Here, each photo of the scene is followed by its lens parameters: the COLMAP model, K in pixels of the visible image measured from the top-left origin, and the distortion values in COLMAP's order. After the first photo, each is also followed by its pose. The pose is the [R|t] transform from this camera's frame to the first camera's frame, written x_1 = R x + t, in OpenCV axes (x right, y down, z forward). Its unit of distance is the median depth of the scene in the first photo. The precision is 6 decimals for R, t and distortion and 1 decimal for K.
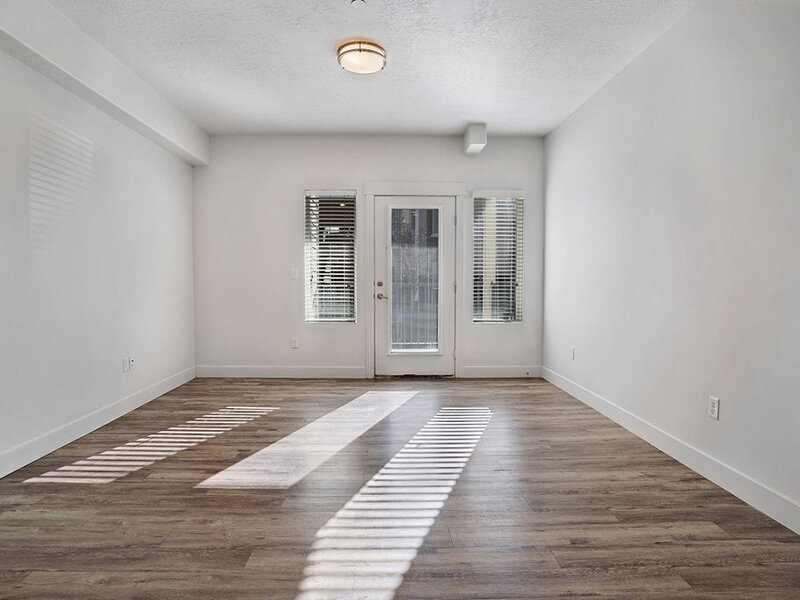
lens RADIAL K [[438.7, 0, 393.4], [0, 438.7, 298.1], [0, 0, 1]] dist [-0.029230, 0.001607]
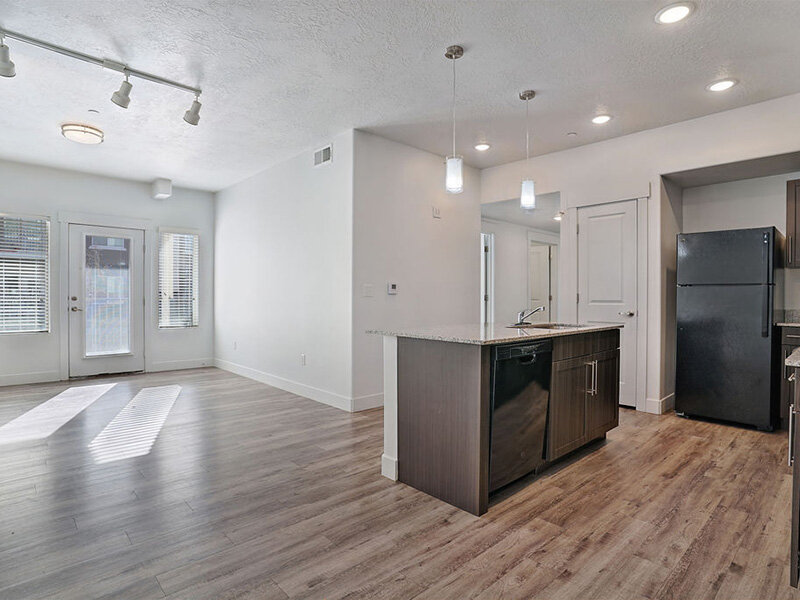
lens RADIAL K [[438.7, 0, 393.4], [0, 438.7, 298.1], [0, 0, 1]] dist [-0.029230, 0.001607]
pose [[0.745318, 0.001378, 0.666708, -0.168998], [0.019303, 0.999534, -0.023645, 0.010371], [-0.666430, 0.030493, 0.744944, -0.442455]]
